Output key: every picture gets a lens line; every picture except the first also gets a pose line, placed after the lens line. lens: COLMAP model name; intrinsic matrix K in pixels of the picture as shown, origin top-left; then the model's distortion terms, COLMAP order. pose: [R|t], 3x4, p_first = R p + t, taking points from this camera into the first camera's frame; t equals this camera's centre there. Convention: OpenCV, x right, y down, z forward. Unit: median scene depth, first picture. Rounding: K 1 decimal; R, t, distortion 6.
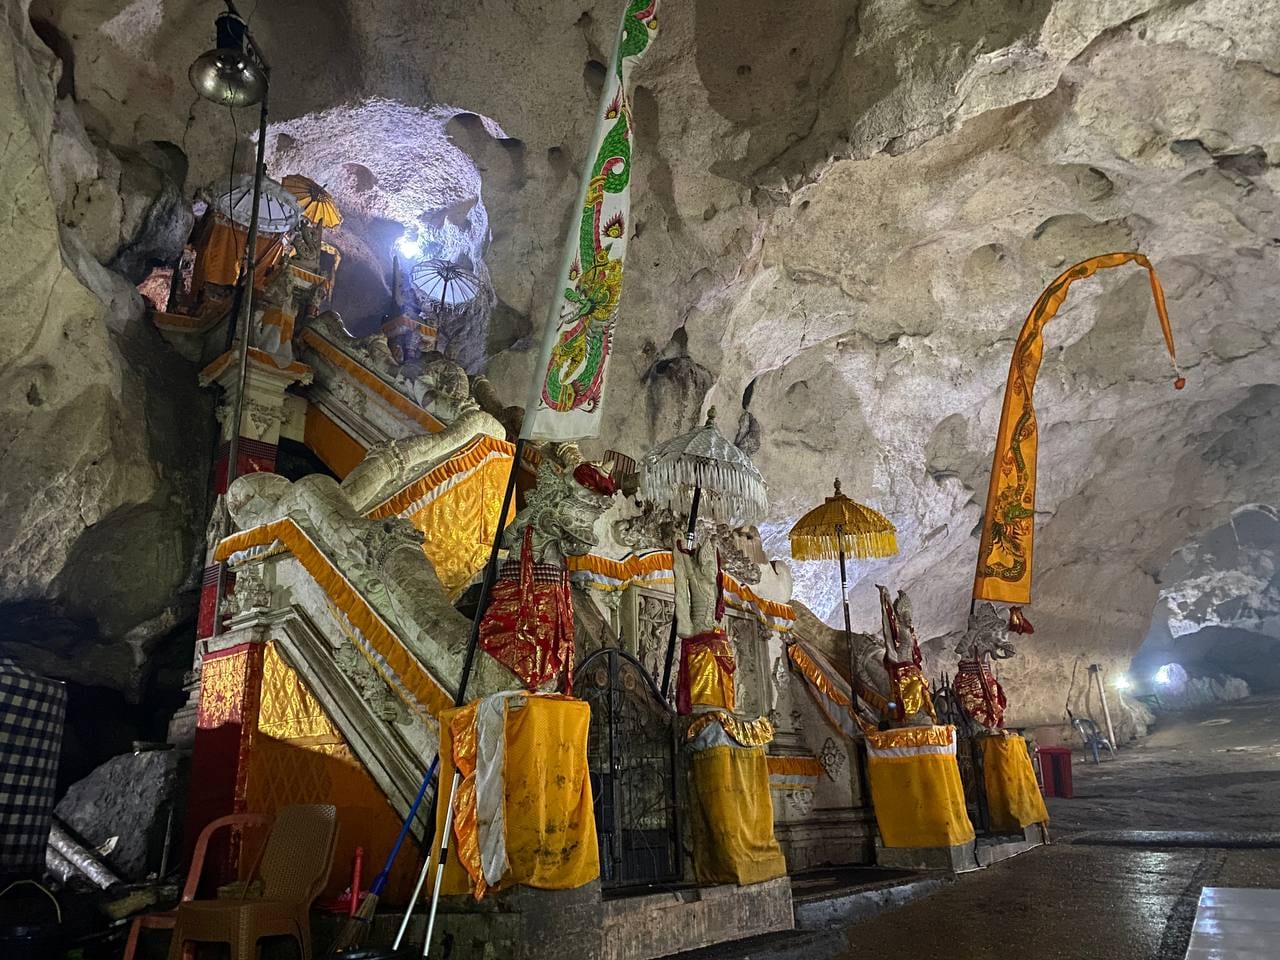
lens RADIAL K [[979.6, 0, 640.0], [0, 979.6, 480.0], [0, 0, 1]] dist [0.068506, -0.112561]
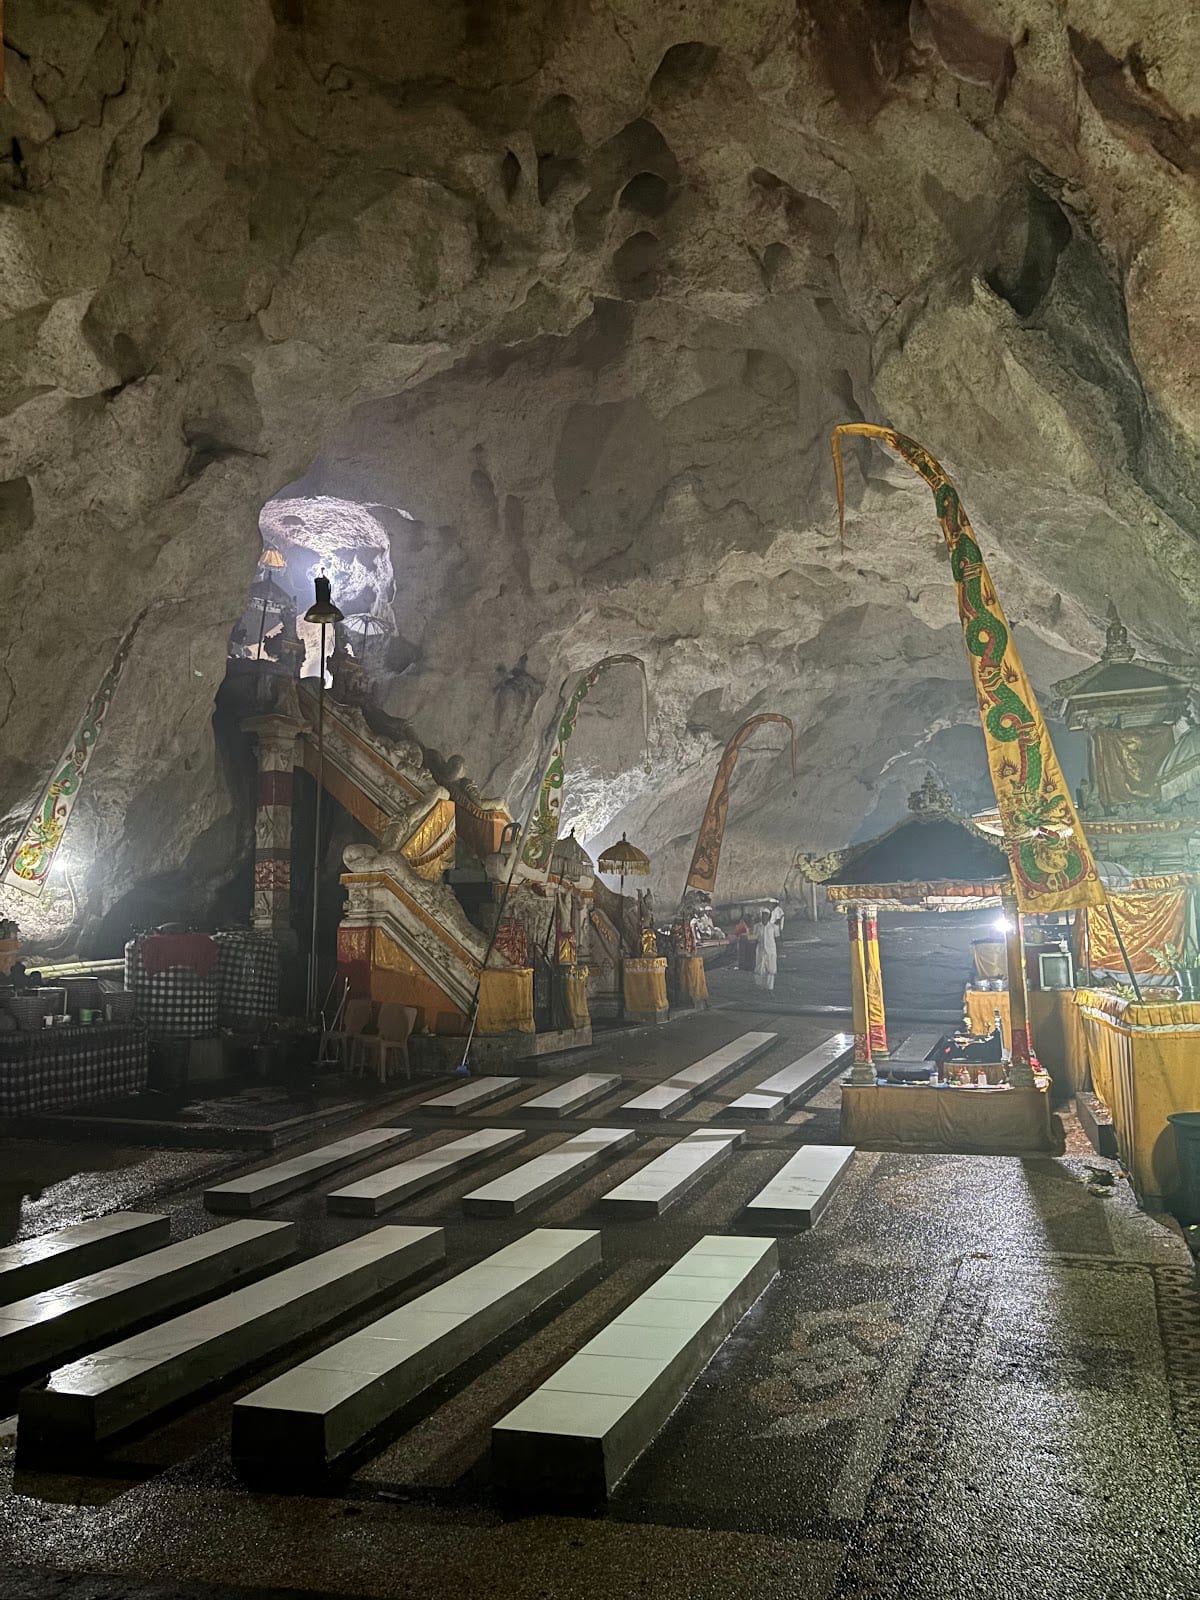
lens RADIAL K [[1260.4, 0, 600.0], [0, 1260.4, 800.0], [0, 0, 1]] dist [0.144401, -0.121519]
pose [[0.977986, 0.051322, 0.202260, -0.222794], [-0.094549, 0.973062, 0.210262, -0.369027], [-0.186021, -0.224756, 0.956494, -0.862492]]
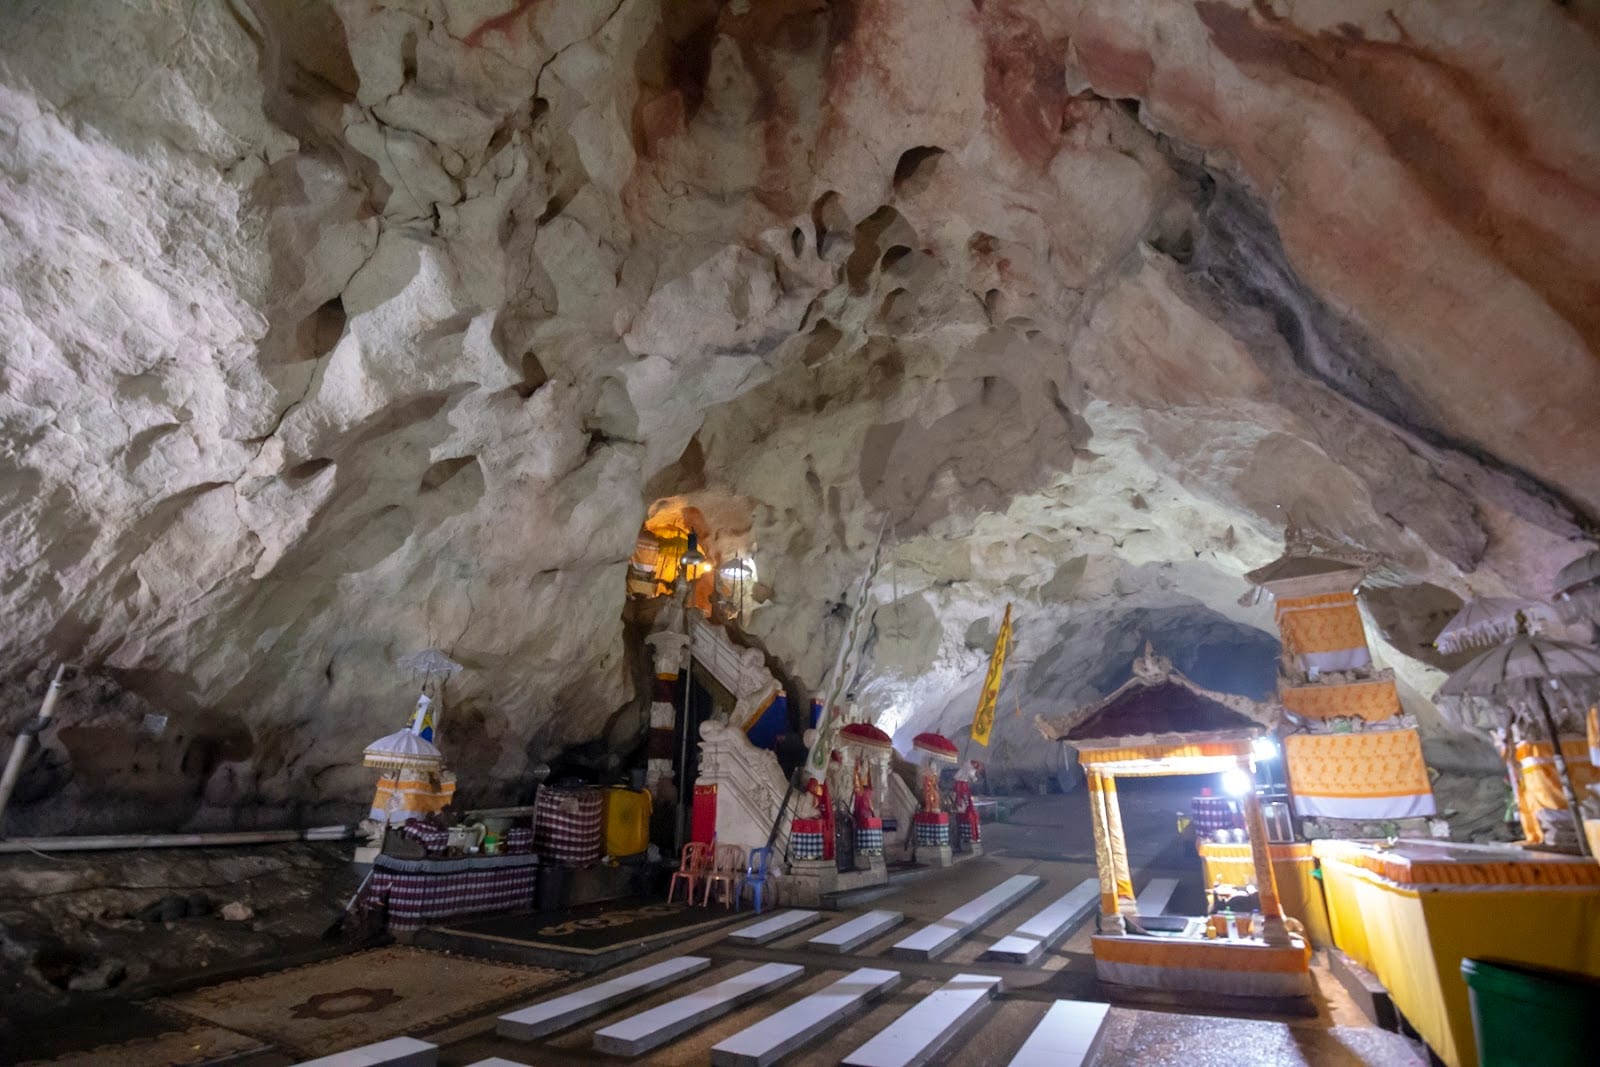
lens RADIAL K [[767.0, 0, 800.0], [0, 767.0, 533.5], [0, 0, 1]] dist [-0.000502, -0.000598]
pose [[0.997967, 0.054287, 0.033385, -0.118433], [-0.054178, 0.998523, -0.004154, -0.286062], [-0.033561, 0.002337, 0.999434, -0.646821]]
